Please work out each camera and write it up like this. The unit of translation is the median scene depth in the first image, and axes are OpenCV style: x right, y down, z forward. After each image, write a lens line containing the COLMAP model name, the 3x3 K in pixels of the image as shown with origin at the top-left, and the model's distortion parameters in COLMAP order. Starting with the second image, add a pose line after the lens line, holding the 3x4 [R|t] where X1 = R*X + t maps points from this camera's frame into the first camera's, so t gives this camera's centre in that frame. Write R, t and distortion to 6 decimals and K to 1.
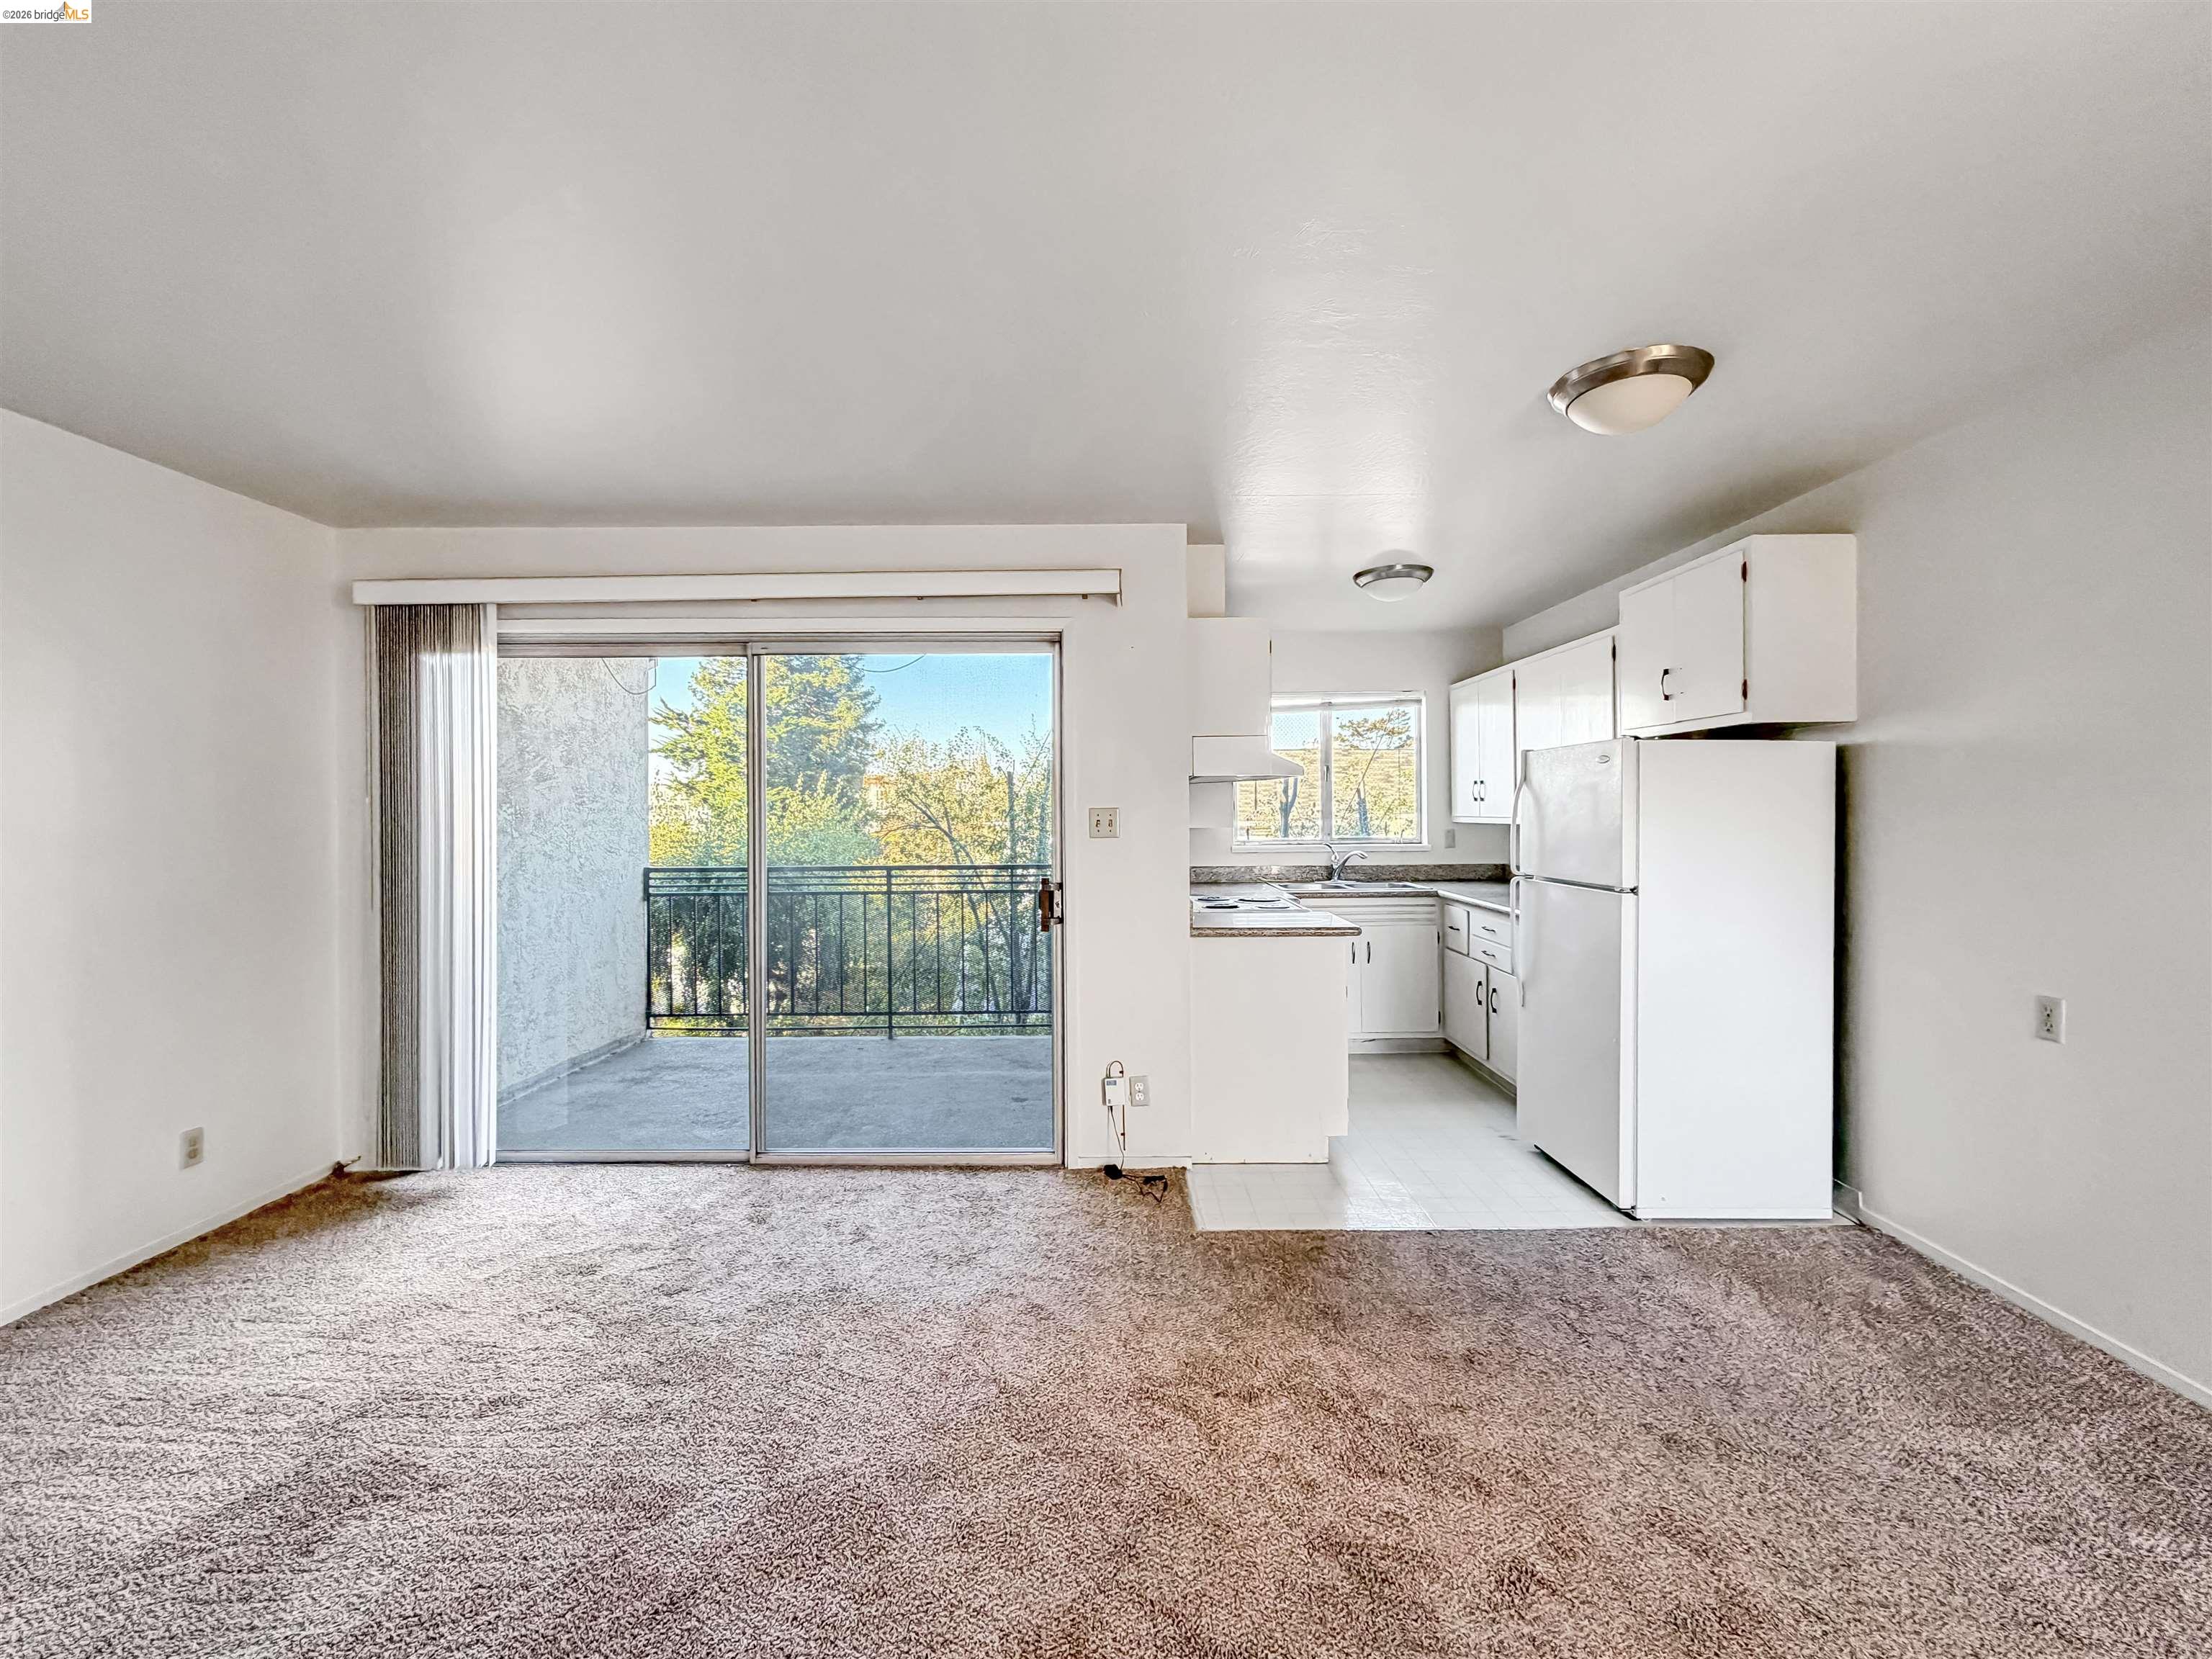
lens RADIAL K [[910.0, 0, 1096.1], [0, 910.0, 794.7], [0, 0, 1]] dist [-0.000568, -0.000289]
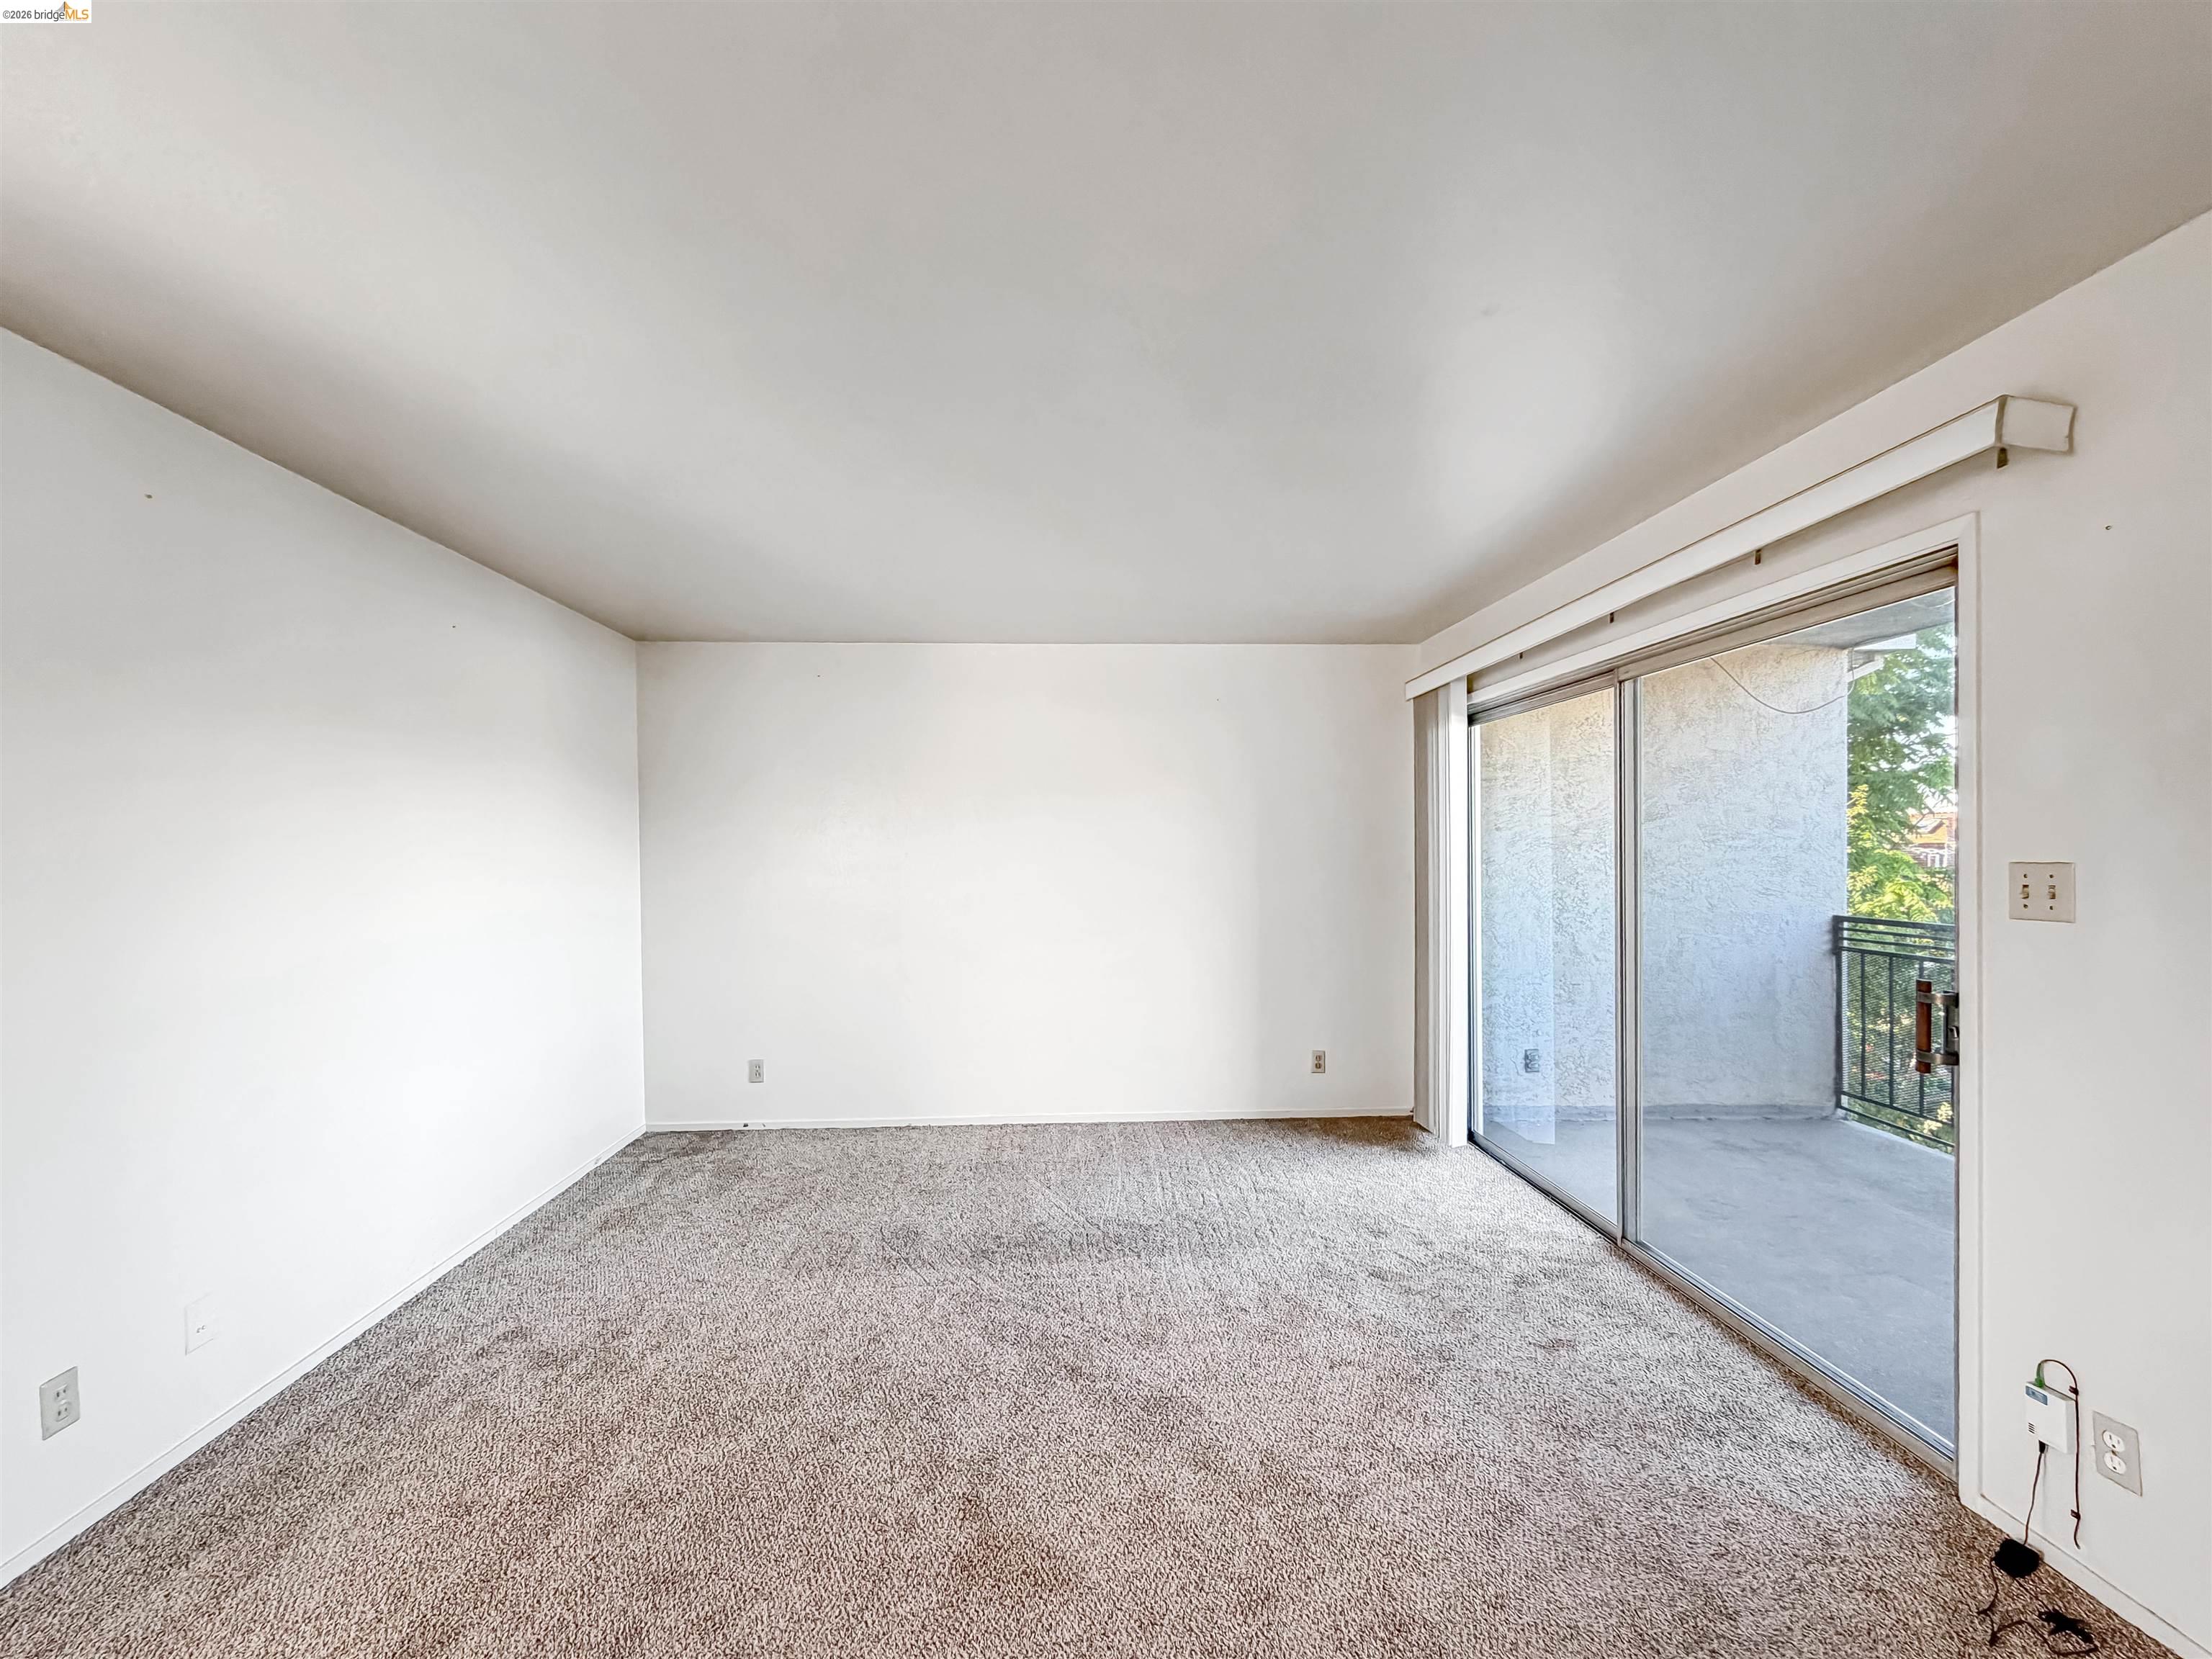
lens RADIAL K [[899.4, 0, 1104.8], [0, 899.4, 852.5], [0, 0, 1]] dist [0.027021, 0.000040]
pose [[0.086405, 0.010903, -0.996200, 0.487057], [0.026525, 0.999560, 0.013240, -0.012029], [0.995907, -0.027568, 0.086078, 0.428472]]
